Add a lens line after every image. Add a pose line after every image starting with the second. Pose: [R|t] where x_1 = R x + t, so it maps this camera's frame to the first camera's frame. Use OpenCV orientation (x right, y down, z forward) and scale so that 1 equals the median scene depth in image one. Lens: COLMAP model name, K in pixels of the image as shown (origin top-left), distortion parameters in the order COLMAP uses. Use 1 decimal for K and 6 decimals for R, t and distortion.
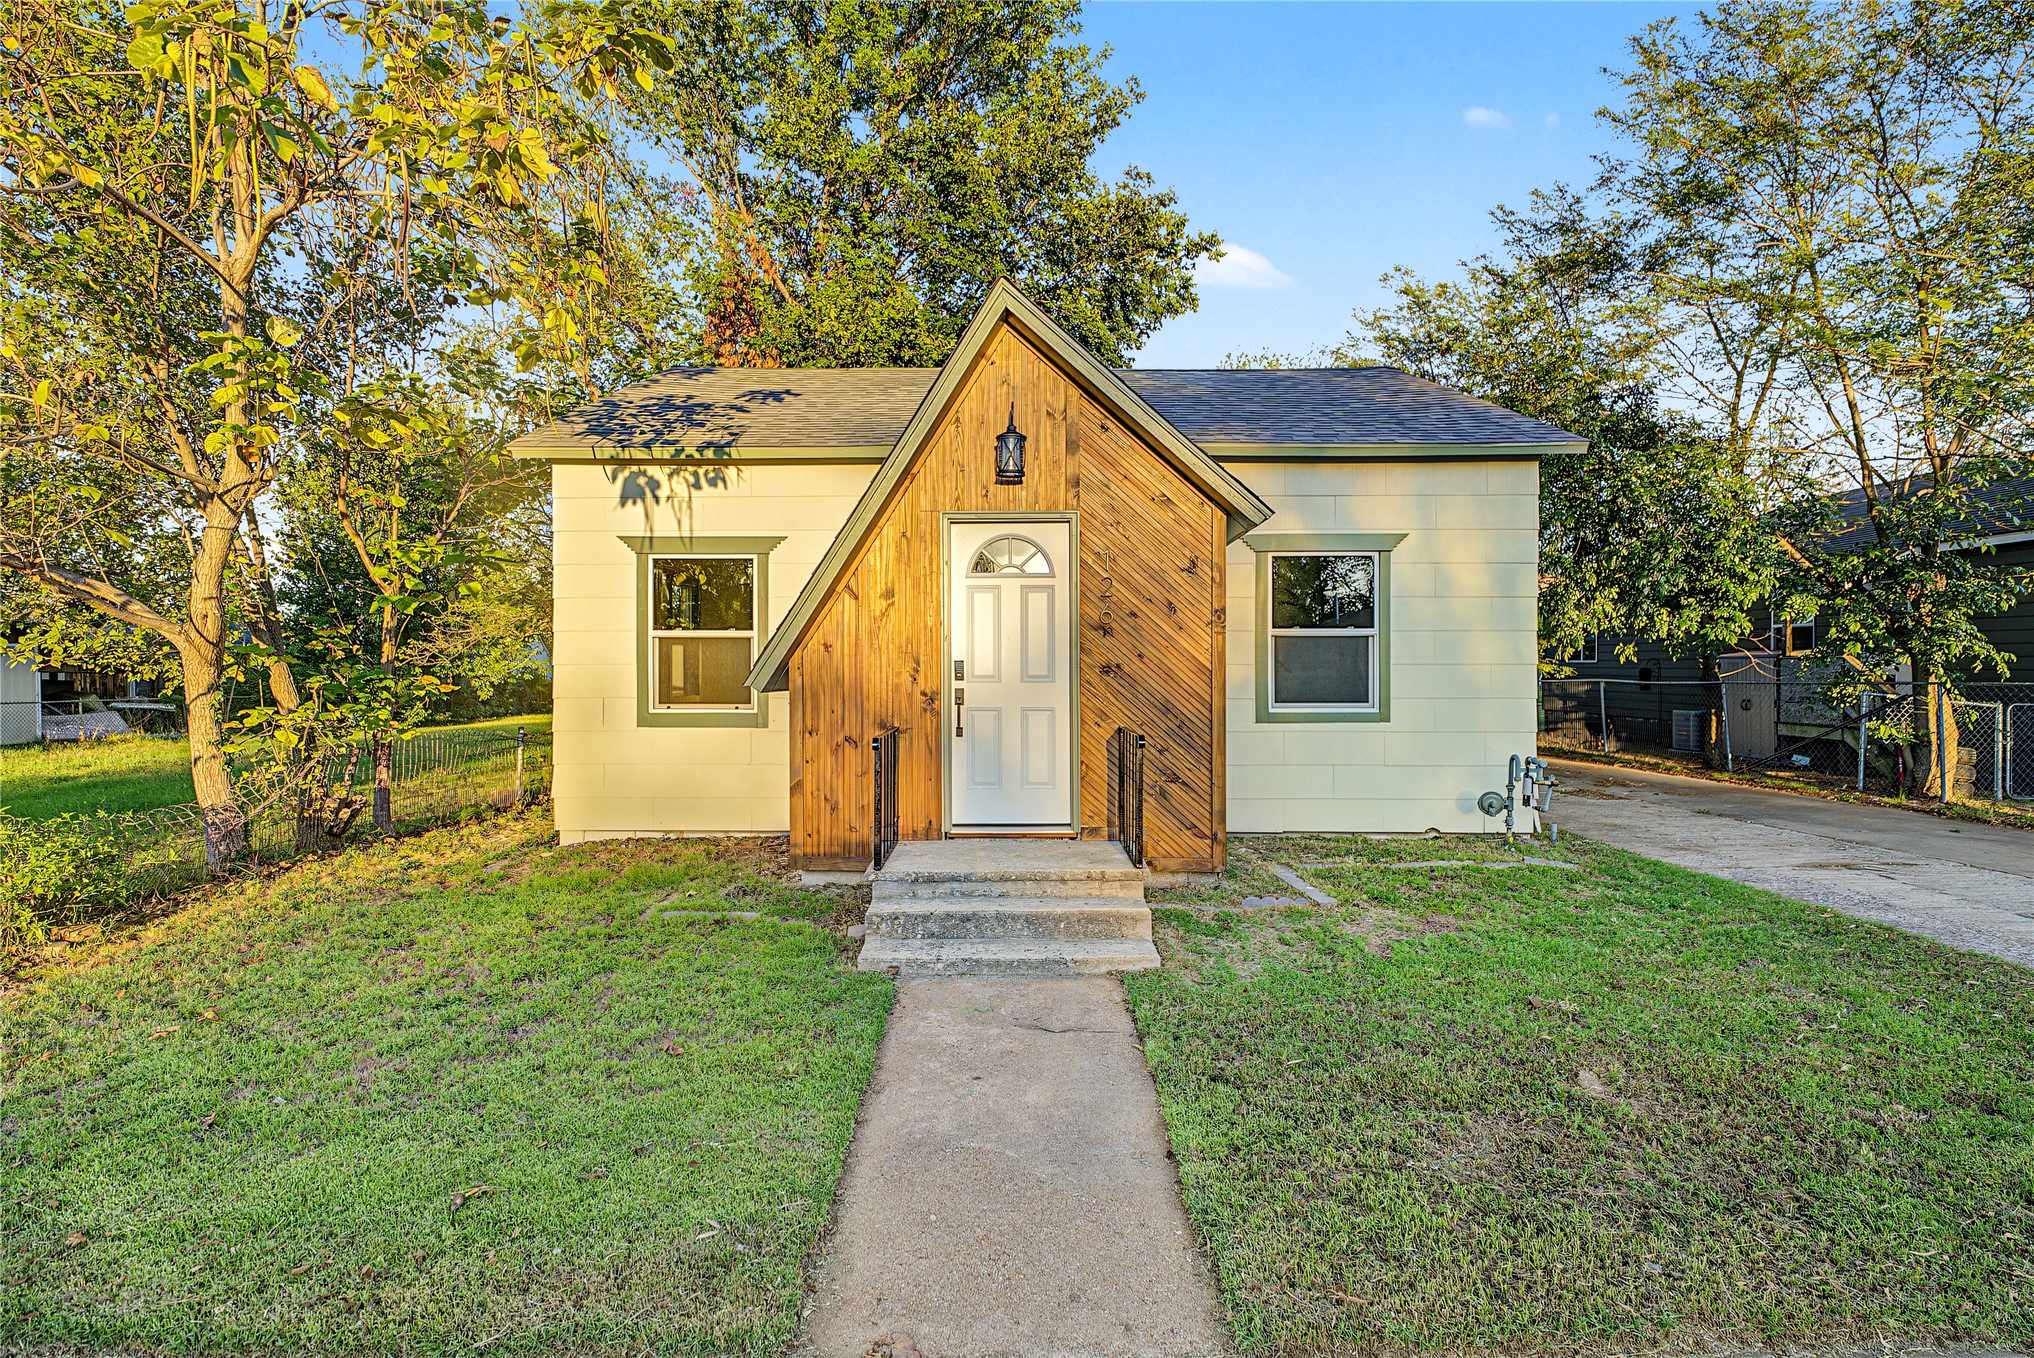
lens RADIAL K [[921.3, 0, 1011.5], [0, 921.3, 682.1], [0, 0, 1]] dist [0.000160, 0.000236]
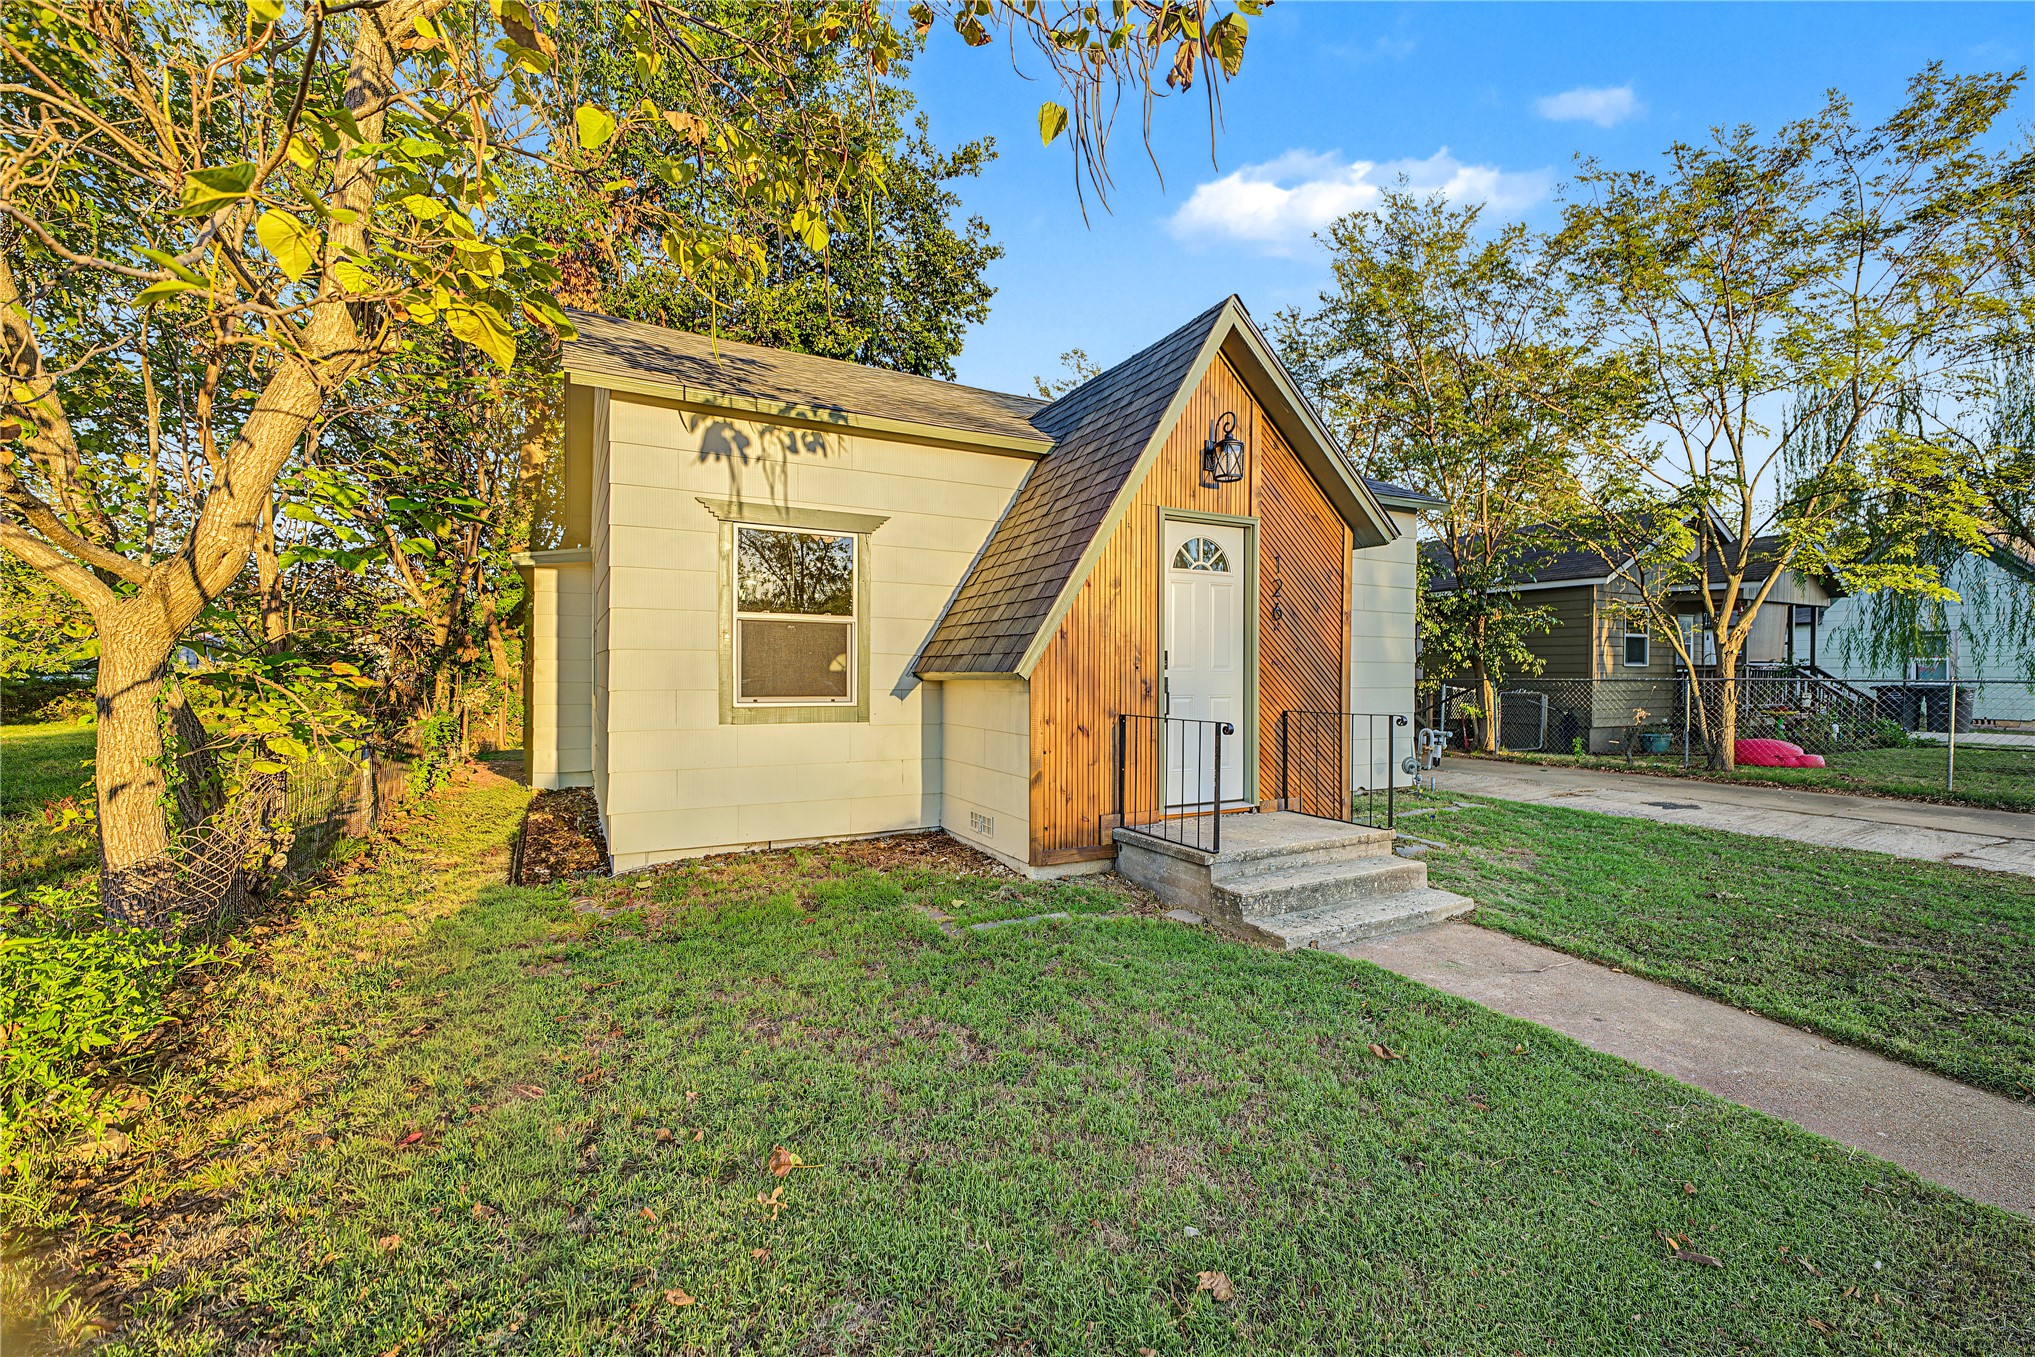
lens RADIAL K [[811.6, 0, 1029.0], [0, 811.6, 687.4], [0, 0, 1]] dist [0.000439, -0.000159]
pose [[0.881810, -0.002134, 0.471599, -0.510675], [-0.001171, 0.999977, 0.006715, 0.009672], [-0.471603, -0.006474, 0.881787, 0.206853]]
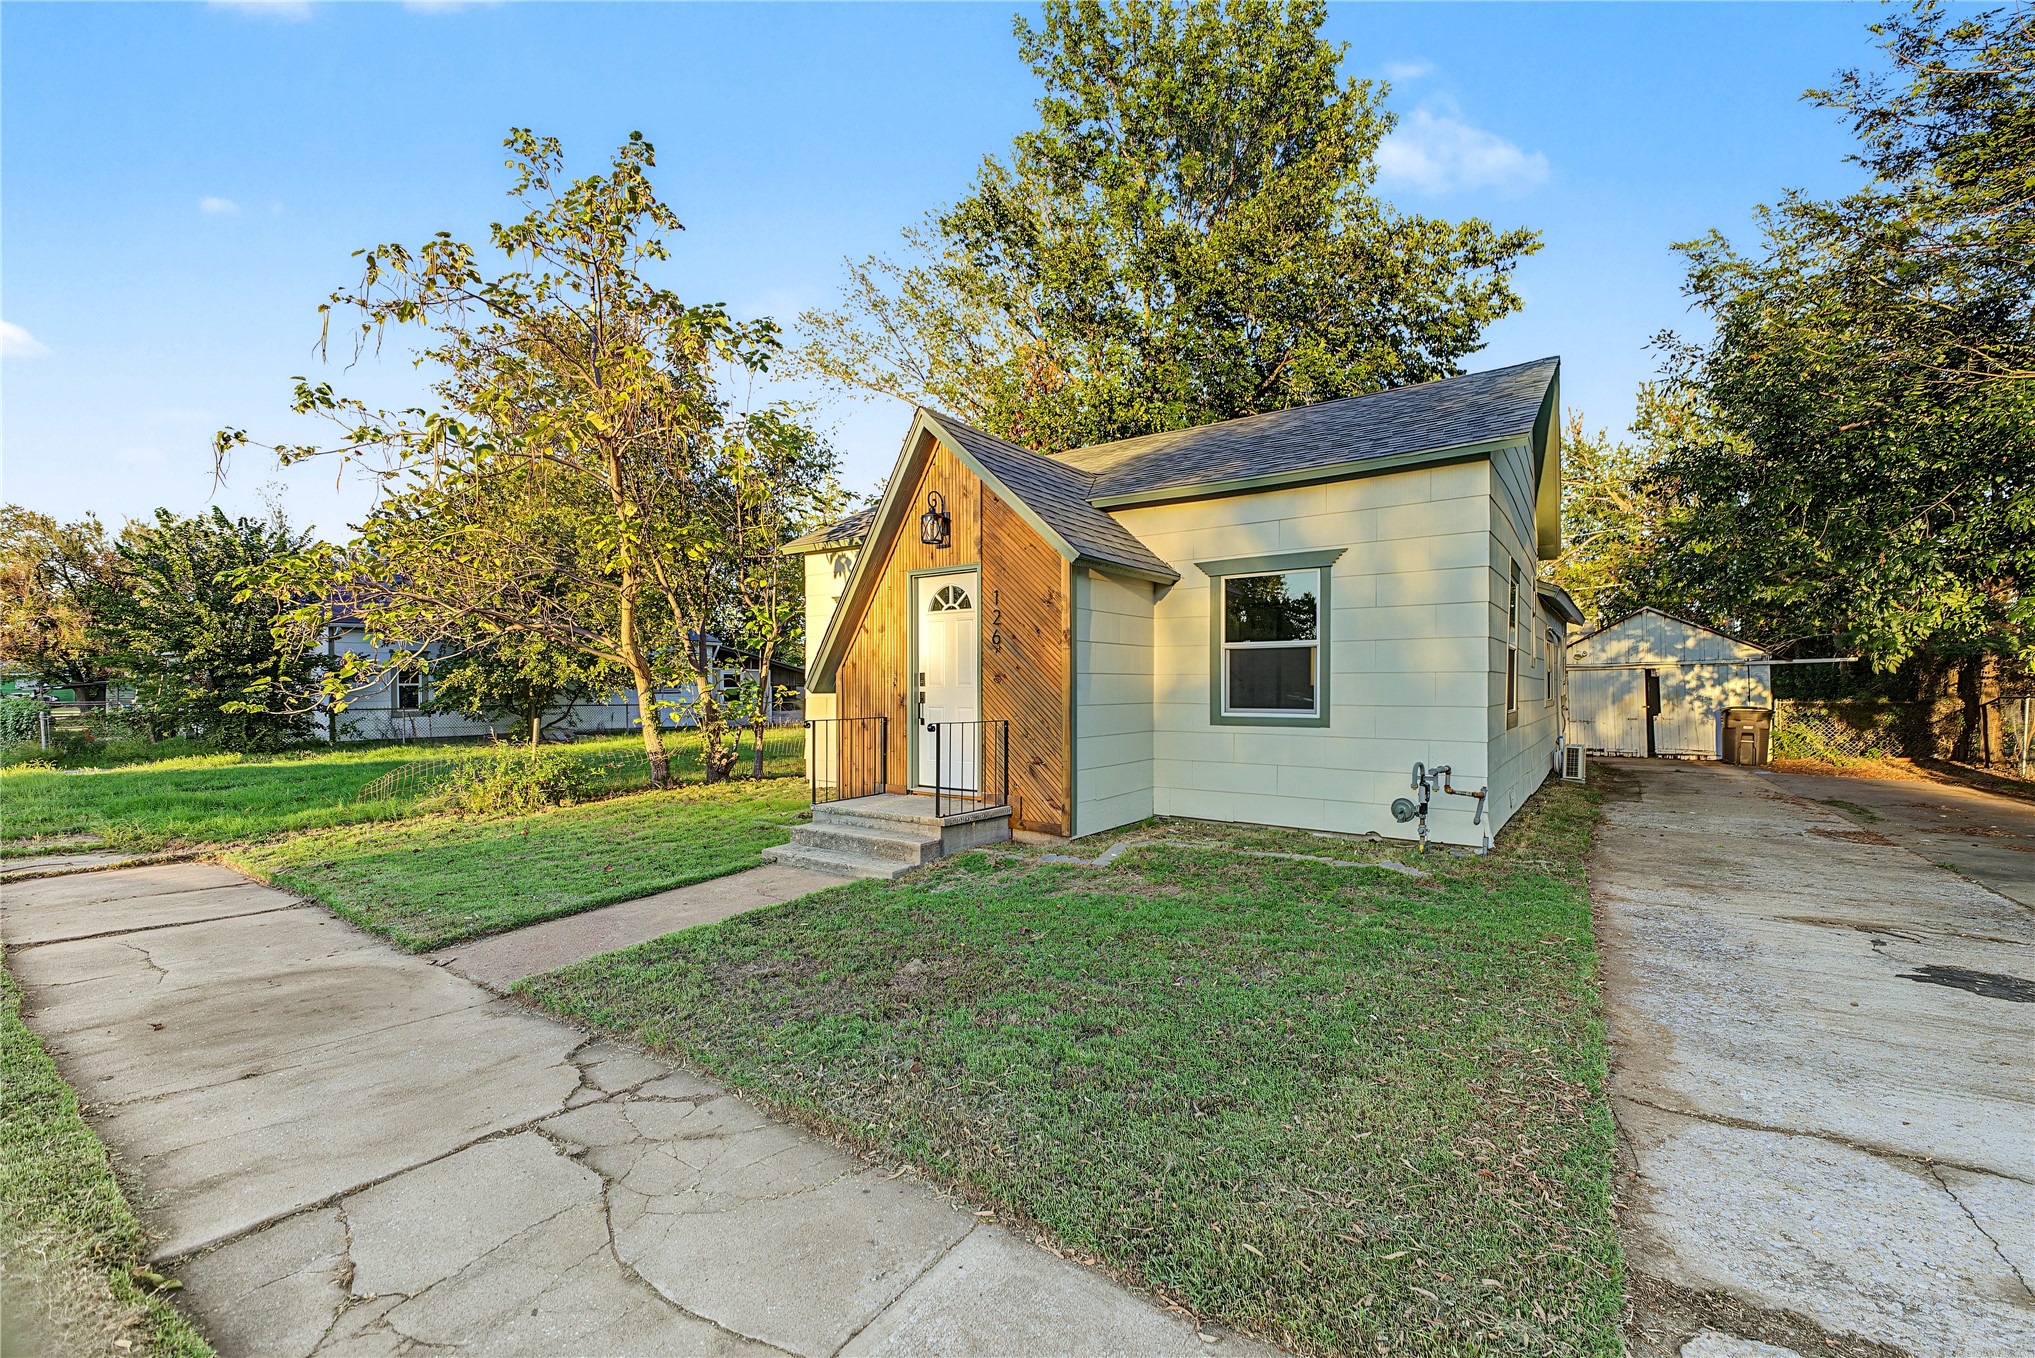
lens RADIAL K [[836.9, 0, 1015.7], [0, 836.9, 678.7], [0, 0, 1]] dist [-0.001433, -0.000078]
pose [[0.814671, -0.002842, -0.579917, 0.672680], [-0.004321, 0.999930, -0.010970, -0.000524], [0.579908, 0.011442, 0.814602, 0.005323]]
